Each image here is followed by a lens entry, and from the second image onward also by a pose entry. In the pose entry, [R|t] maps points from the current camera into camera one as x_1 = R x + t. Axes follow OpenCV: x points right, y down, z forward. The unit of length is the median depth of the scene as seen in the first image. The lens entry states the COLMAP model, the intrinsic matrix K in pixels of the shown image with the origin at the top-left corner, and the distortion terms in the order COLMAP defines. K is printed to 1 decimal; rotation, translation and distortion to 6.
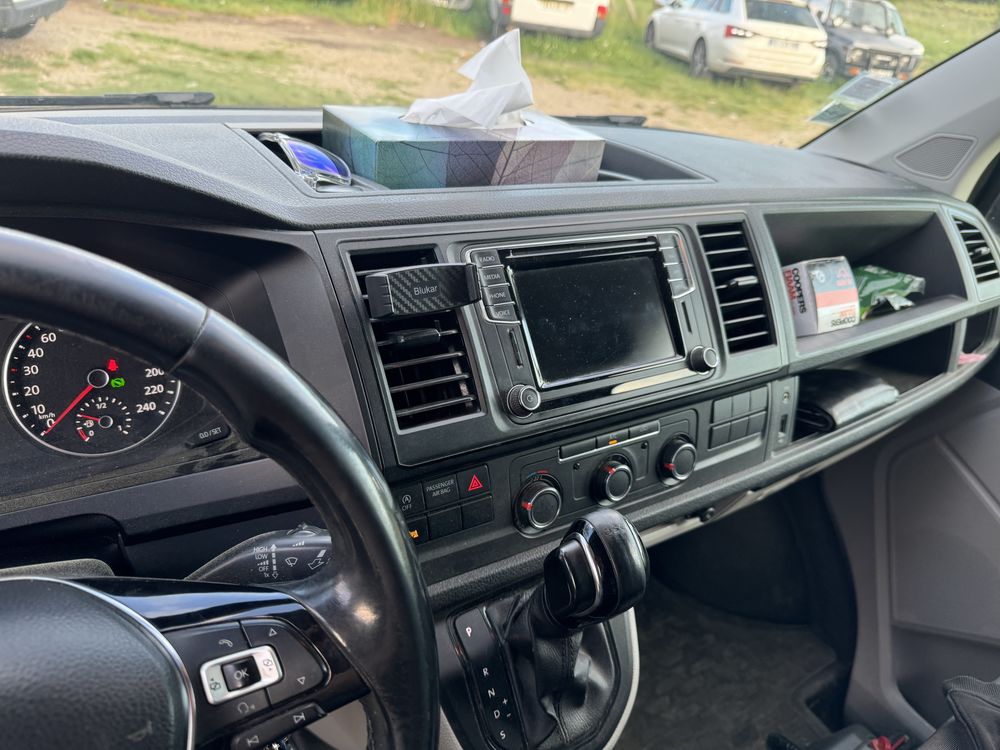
lens RADIAL K [[710.4, 0, 498.4], [0, 710.4, 373.0], [0, 0, 1]] dist [0.016419, -0.025107]
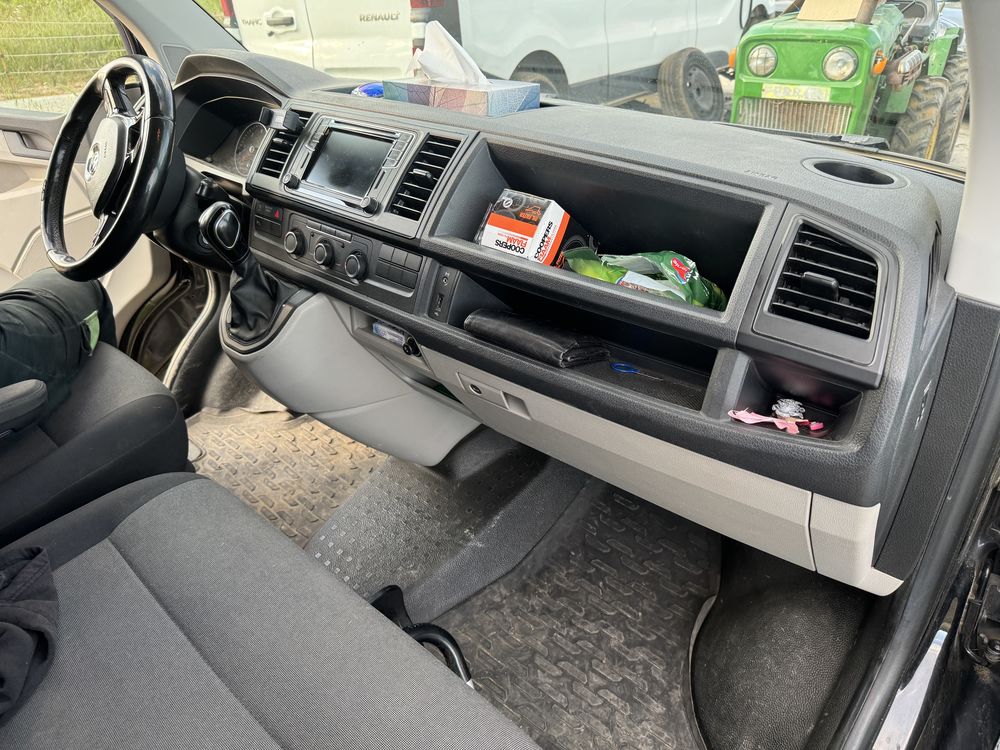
lens RADIAL K [[710.4, 0, 499.0], [0, 710.4, 369.5], [0, 0, 1]] dist [0.016419, -0.025107]
pose [[0.245329, 0.331005, -0.911180, 1.754285], [-0.450978, 0.870978, 0.194978, -0.128343], [0.858156, 0.363089, 0.362952, 0.725405]]
